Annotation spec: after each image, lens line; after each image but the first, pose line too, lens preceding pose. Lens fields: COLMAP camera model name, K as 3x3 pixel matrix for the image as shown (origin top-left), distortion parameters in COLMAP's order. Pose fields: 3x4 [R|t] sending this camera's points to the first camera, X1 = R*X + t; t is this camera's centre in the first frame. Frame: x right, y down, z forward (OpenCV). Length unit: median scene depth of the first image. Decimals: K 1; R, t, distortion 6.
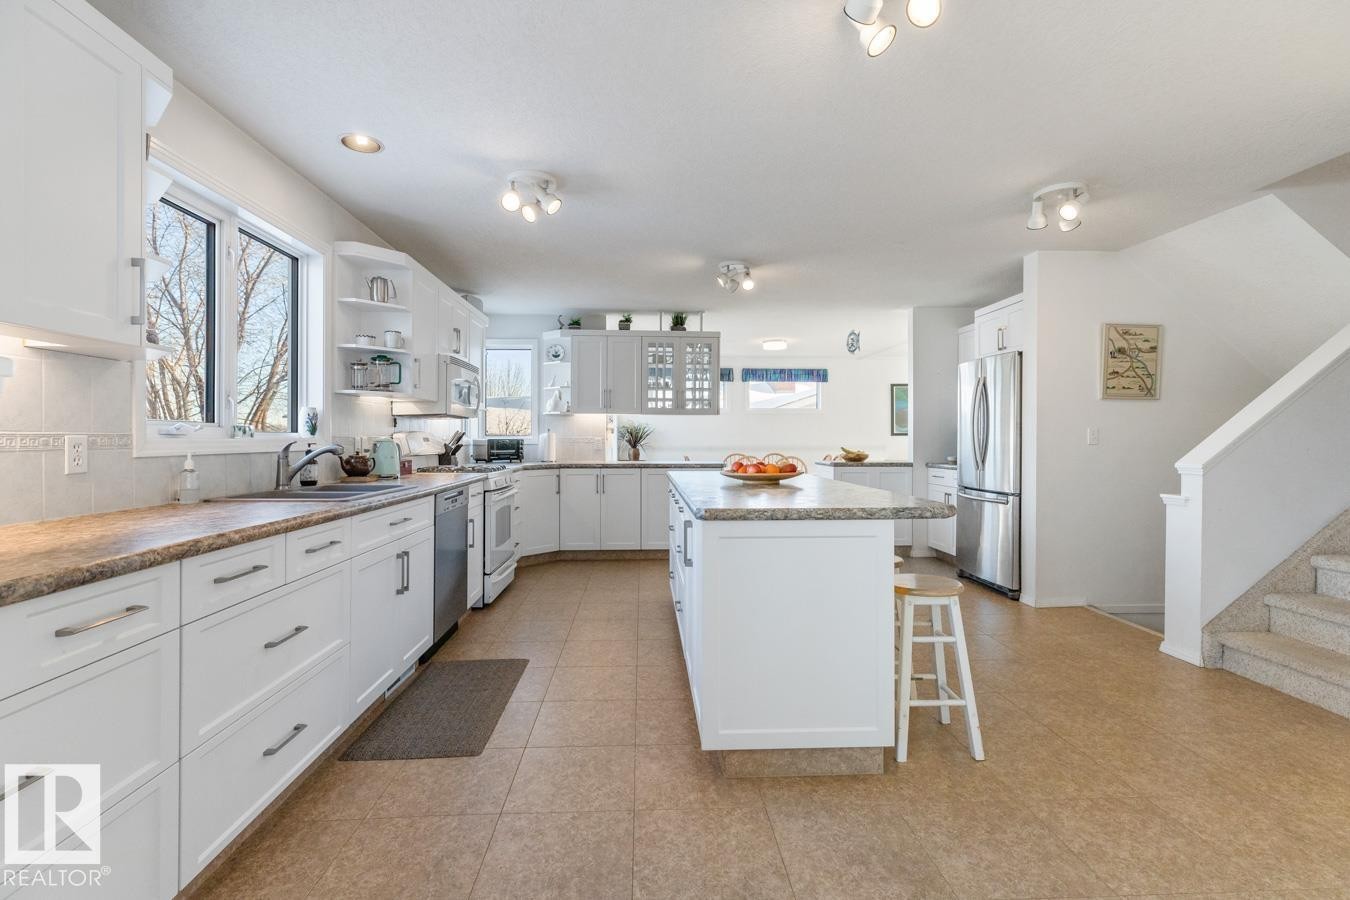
lens RADIAL K [[623.8, 0, 673.5], [0, 623.8, 444.5], [0, 0, 1]] dist [0.011303, -0.000485]
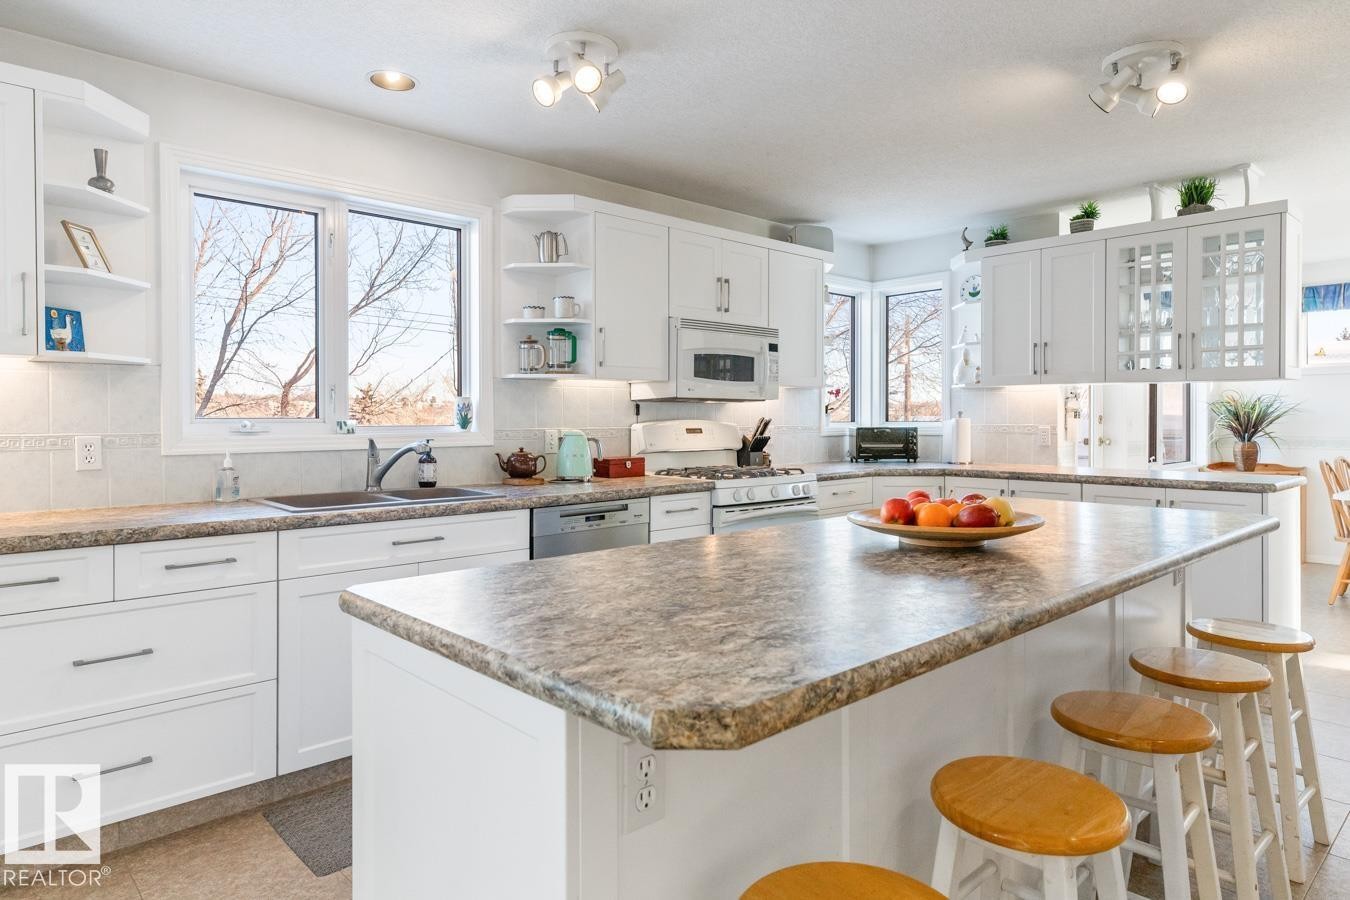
lens RADIAL K [[813.1, 0, 679.7], [0, 813.1, 431.5], [0, 0, 1]] dist [0.013518, 0.000267]
pose [[0.643878, 0.010030, -0.765063, 0.272774], [-0.003470, 0.999942, 0.010189, -0.013340], [0.765121, -0.003906, 0.643875, 0.279965]]
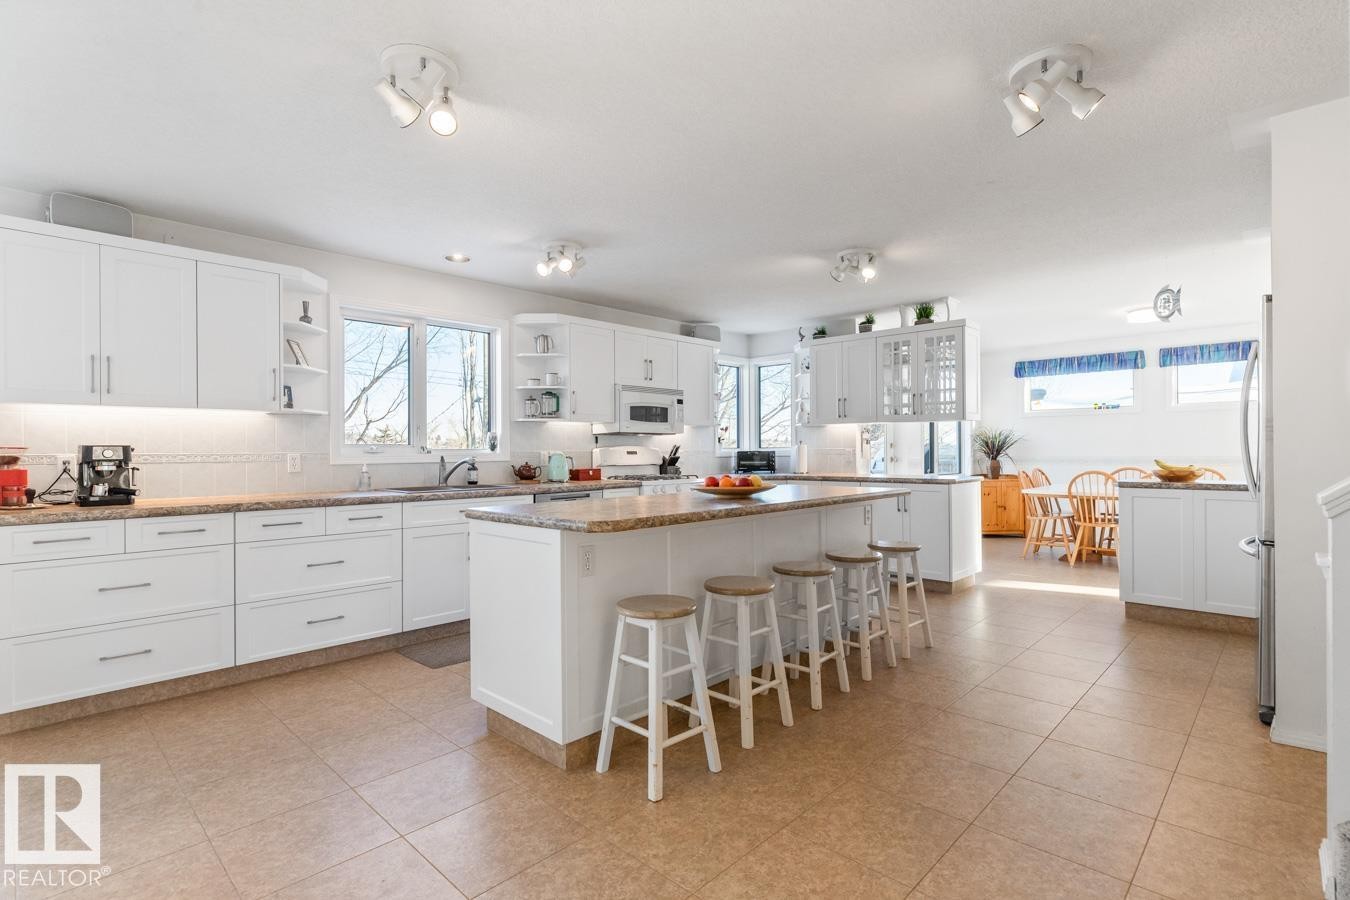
lens RADIAL K [[654.0, 0, 674.6], [0, 654.0, 455.0], [0, 0, 1]] dist [-0.003005, 0.000345]
pose [[0.683447, -0.002100, -0.729997, 0.475428], [0.002445, 0.999997, -0.000587, -0.001997], [0.729996, -0.001384, 0.683450, 0.143904]]
